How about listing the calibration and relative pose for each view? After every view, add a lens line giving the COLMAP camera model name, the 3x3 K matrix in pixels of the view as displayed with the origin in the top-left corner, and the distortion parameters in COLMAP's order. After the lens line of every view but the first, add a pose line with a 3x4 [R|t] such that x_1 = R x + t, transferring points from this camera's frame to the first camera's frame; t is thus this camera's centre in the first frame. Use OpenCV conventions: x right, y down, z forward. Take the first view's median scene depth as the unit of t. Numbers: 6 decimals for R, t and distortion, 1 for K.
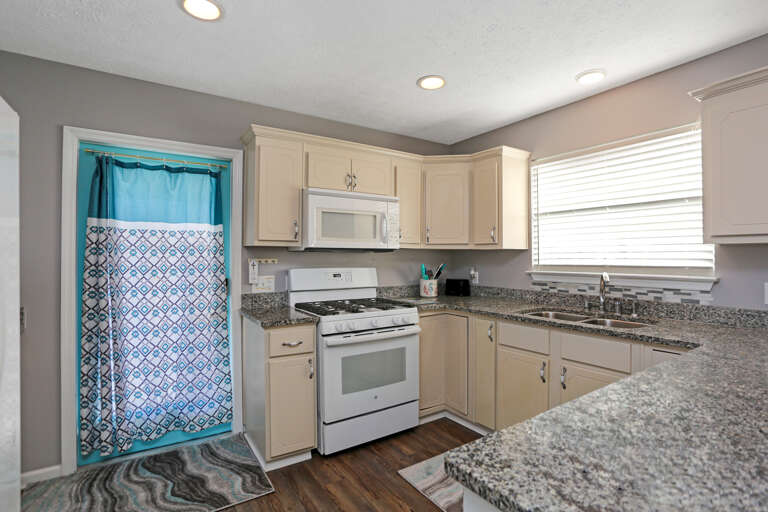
lens RADIAL K [[378.4, 0, 389.4], [0, 378.4, 252.3], [0, 0, 1]] dist [-0.048243, 0.021143]
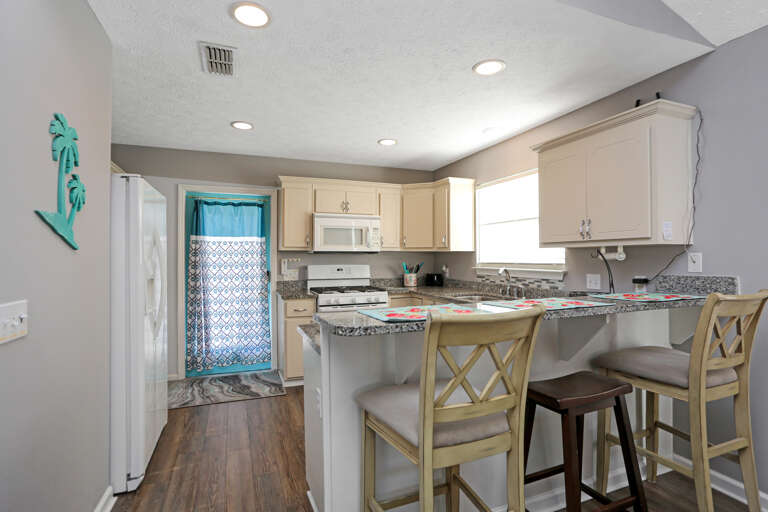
lens RADIAL K [[378.4, 0, 381.5], [0, 378.4, 249.7], [0, 0, 1]] dist [-0.048243, 0.021143]
pose [[0.977703, -0.006140, -0.209904, 0.390132], [0.004750, 0.999963, -0.007127, -0.006930], [0.209940, 0.005971, 0.977696, -0.480285]]
